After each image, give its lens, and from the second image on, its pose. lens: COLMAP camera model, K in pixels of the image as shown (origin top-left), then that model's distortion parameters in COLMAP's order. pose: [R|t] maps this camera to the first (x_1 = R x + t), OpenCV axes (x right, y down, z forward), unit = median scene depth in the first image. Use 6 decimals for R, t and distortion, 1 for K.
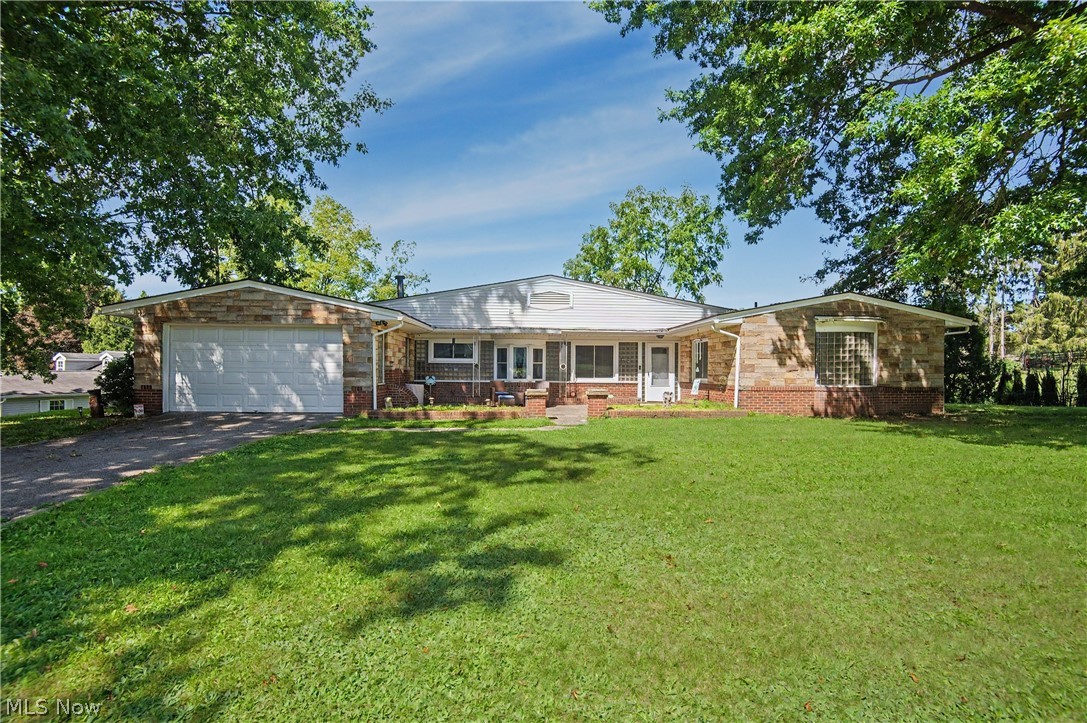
lens RADIAL K [[520.8, 0, 549.3], [0, 520.8, 367.1], [0, 0, 1]] dist [-0.023090, -0.001005]
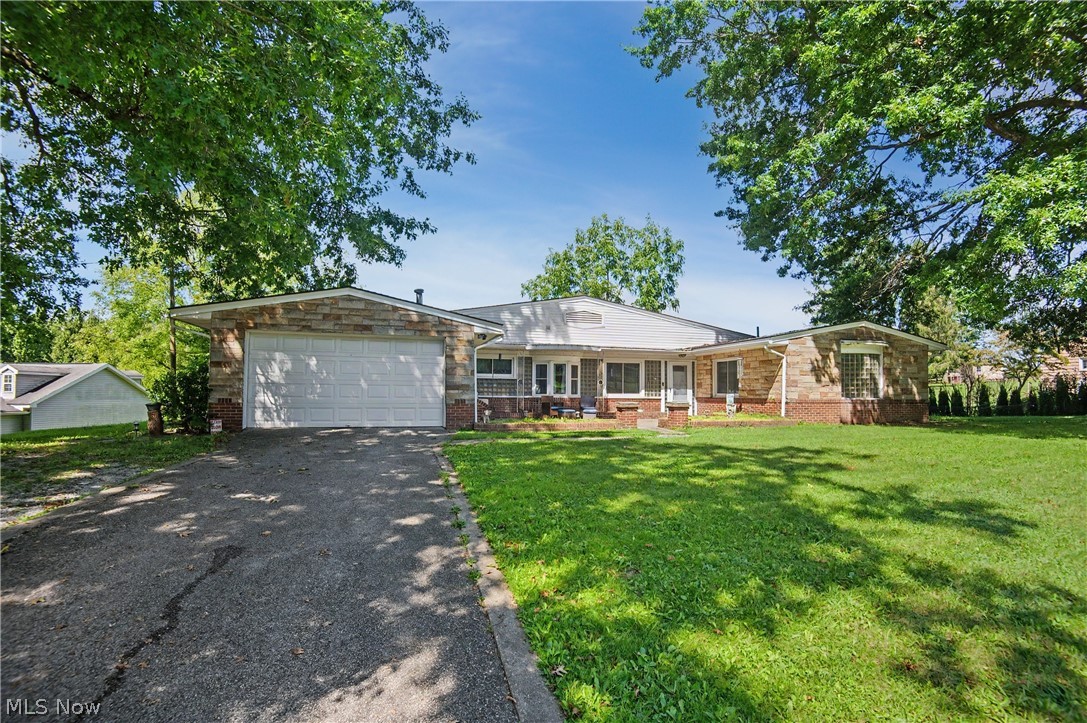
lens RADIAL K [[520.8, 0, 581.0], [0, 520.8, 389.5], [0, 0, 1]] dist [-0.023090, -0.001005]
pose [[0.973102, 0.001958, 0.230367, -0.339474], [-0.002938, 0.999988, 0.003912, 0.012102], [-0.230357, -0.004483, 0.973096, -0.018965]]
